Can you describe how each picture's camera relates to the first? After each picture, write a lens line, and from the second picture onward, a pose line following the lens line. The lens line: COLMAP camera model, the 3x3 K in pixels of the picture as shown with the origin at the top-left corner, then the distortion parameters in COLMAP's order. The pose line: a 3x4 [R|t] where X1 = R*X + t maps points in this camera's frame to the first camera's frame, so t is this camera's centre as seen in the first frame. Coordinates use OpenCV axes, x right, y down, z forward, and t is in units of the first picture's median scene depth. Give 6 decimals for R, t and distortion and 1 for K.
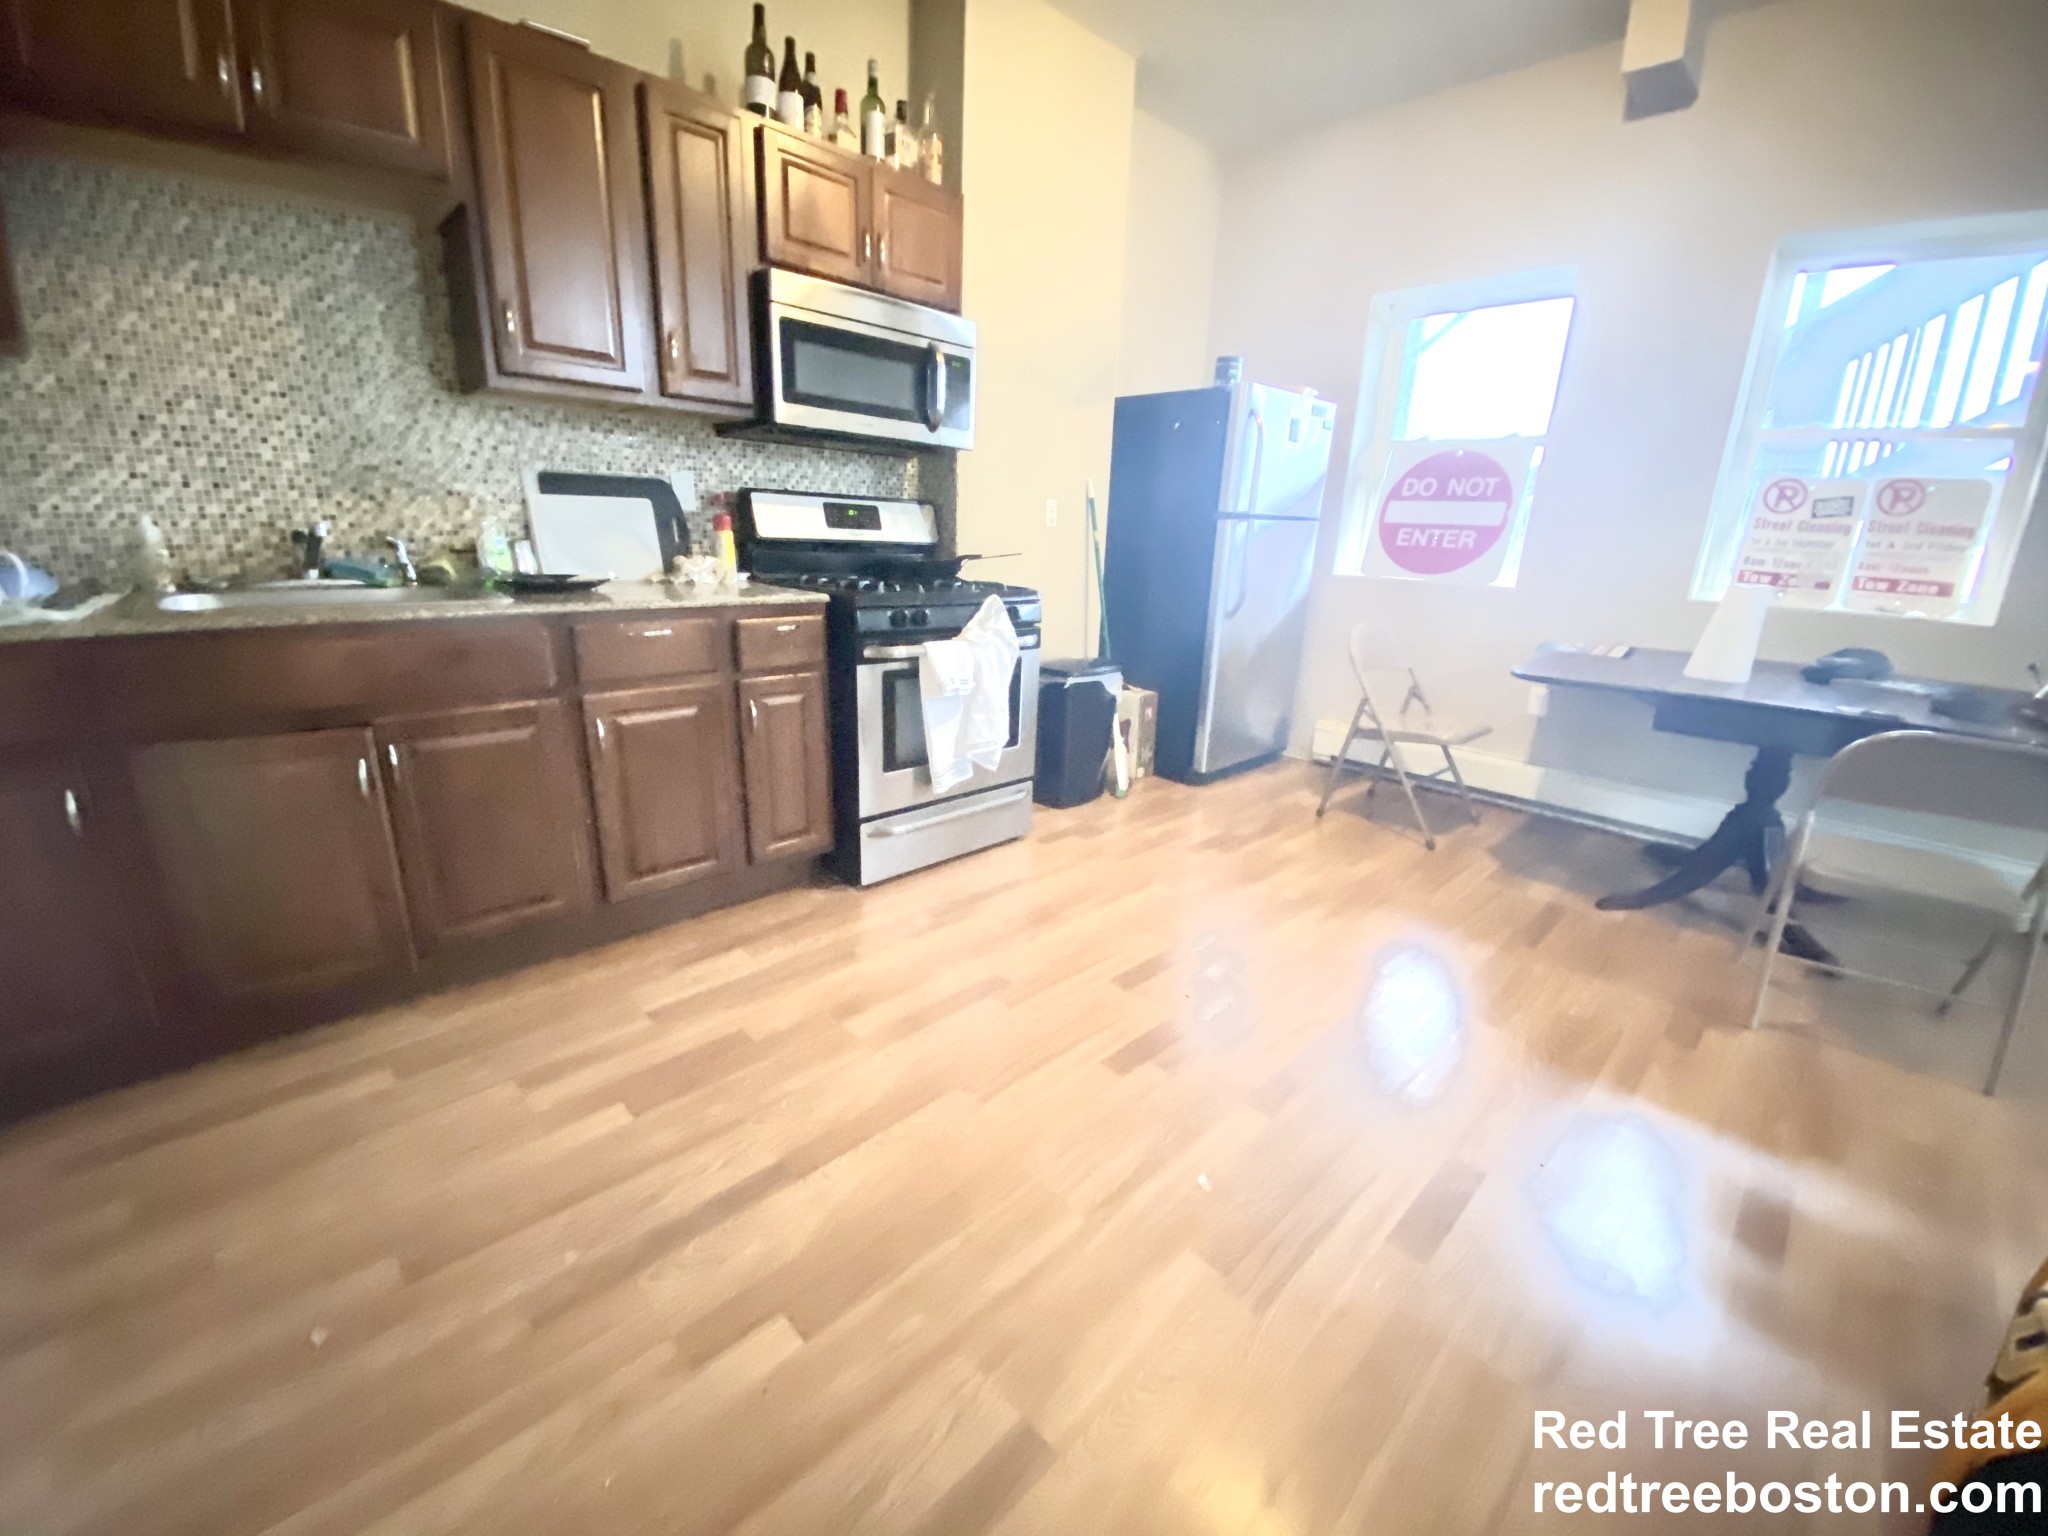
lens RADIAL K [[825.2, 0, 1022.2], [0, 825.2, 767.9], [0, 0, 1]] dist [0.008535, -0.016071]
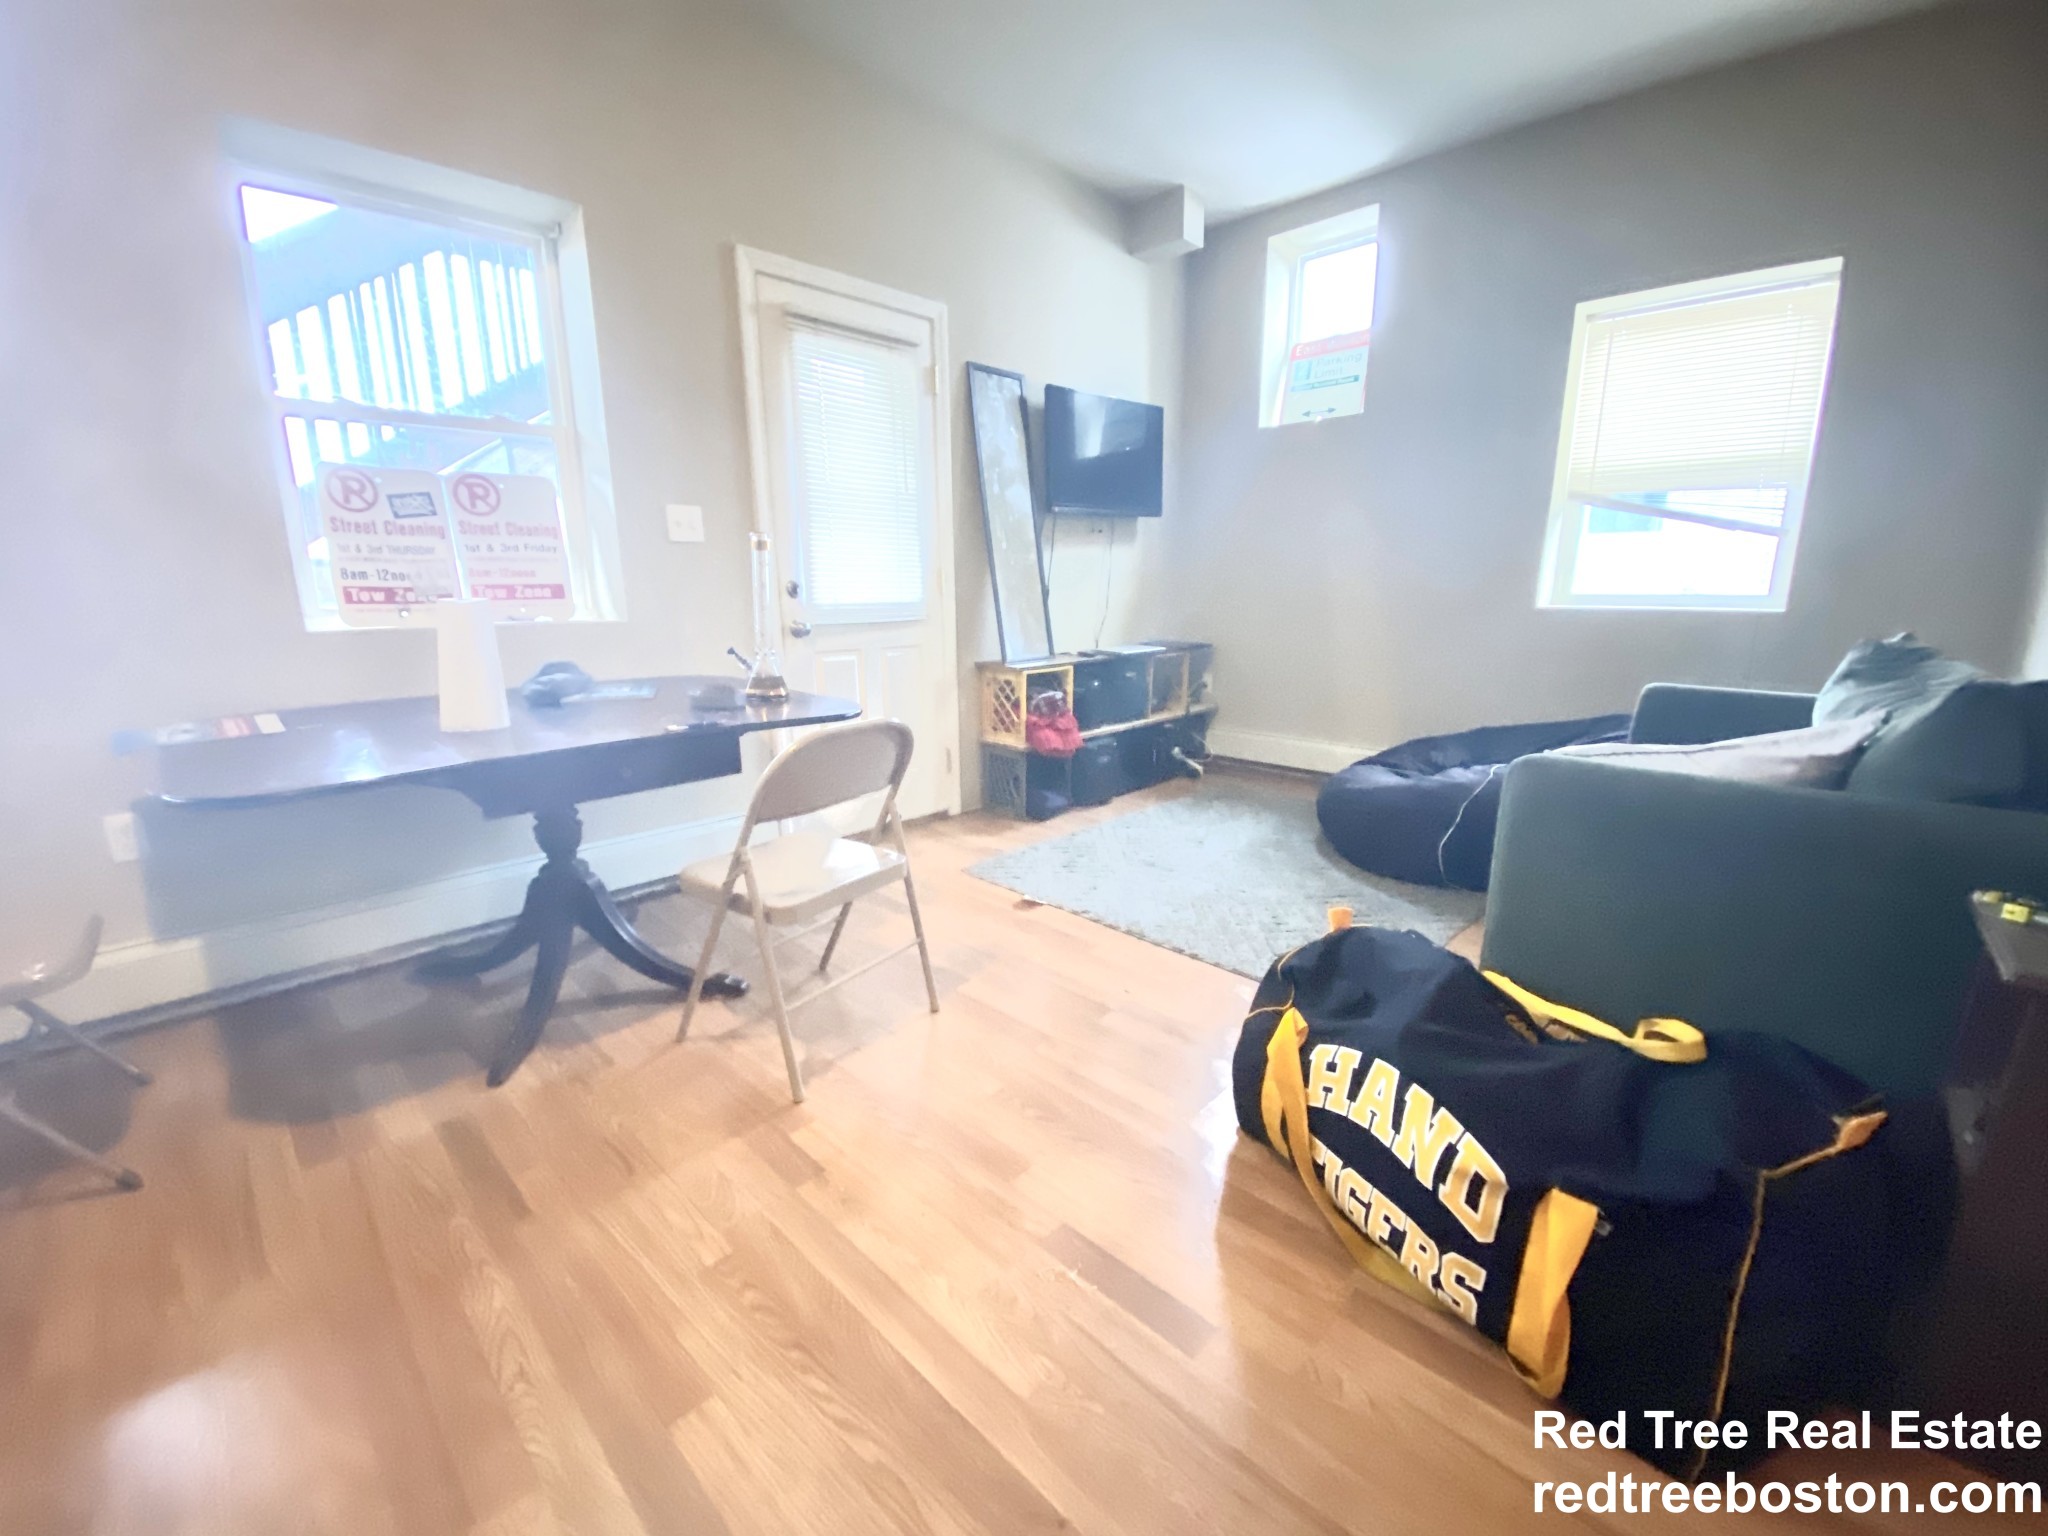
lens RADIAL K [[825.2, 0, 1020.6], [0, 825.2, 772.4], [0, 0, 1]] dist [0.008535, -0.016071]
pose [[-0.031689, -0.262140, 0.964509, 0.108246], [0.278174, 0.924554, 0.260421, -0.134171], [-0.960008, 0.276554, 0.043622, 0.526609]]
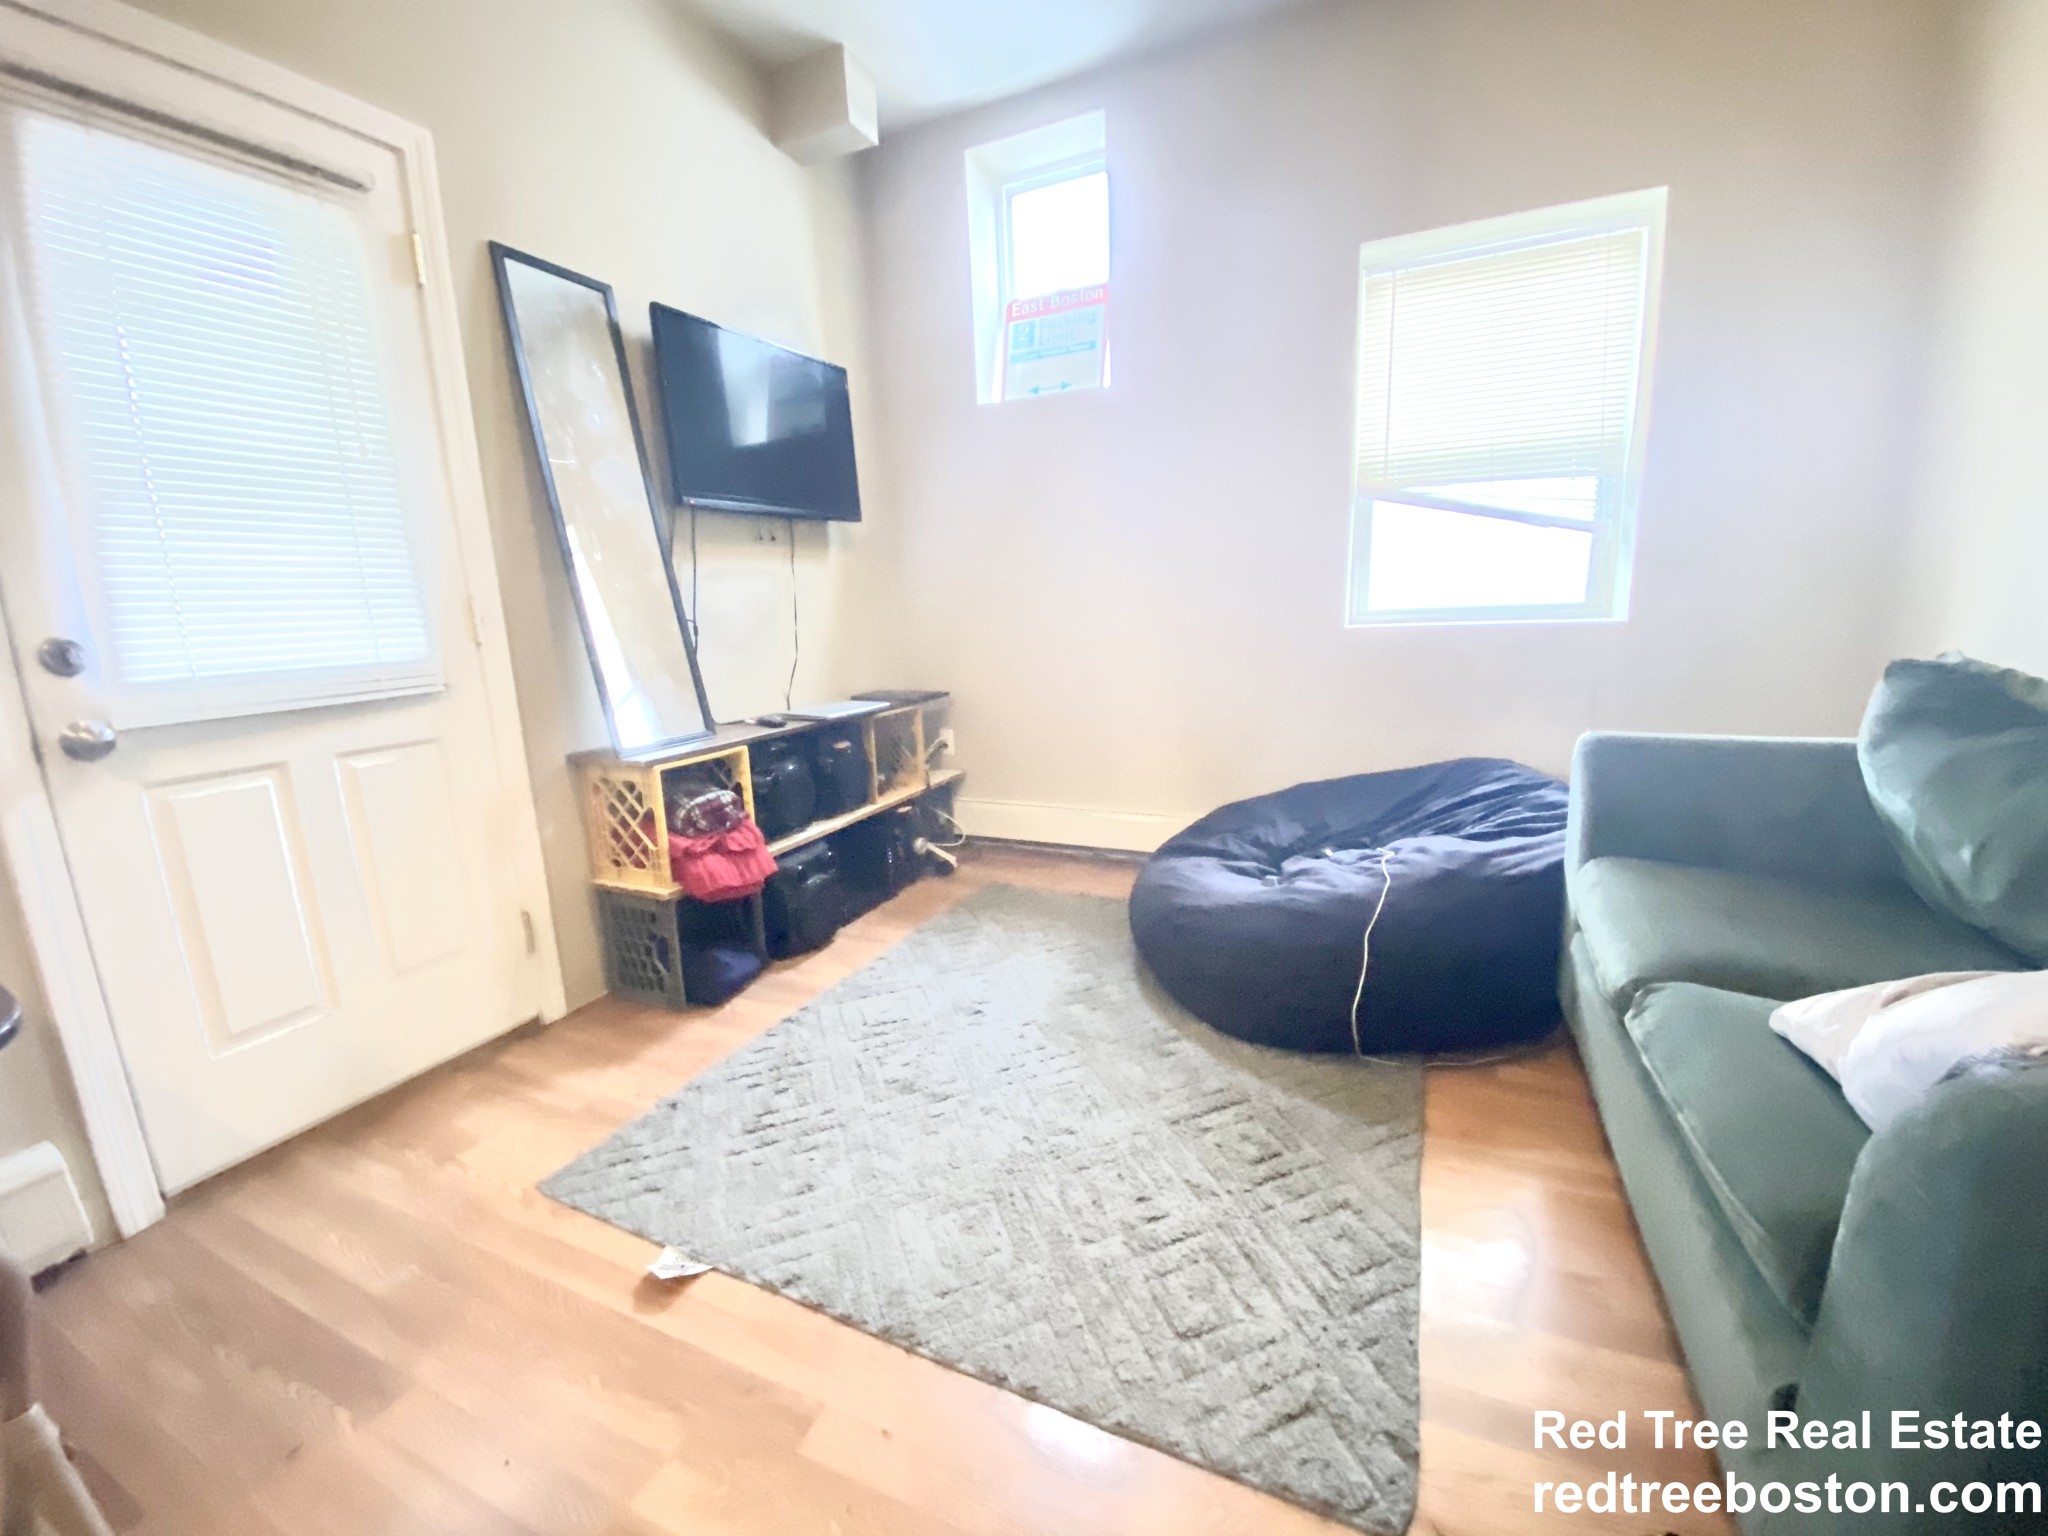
lens RADIAL K [[825.2, 0, 1042.4], [0, 825.2, 775.1], [0, 0, 1]] dist [0.008535, -0.016071]
pose [[-0.388298, -0.212014, 0.896813, 0.627040], [0.273521, 0.902805, 0.331858, -0.086111], [-0.880006, 0.374157, -0.292567, 0.434213]]
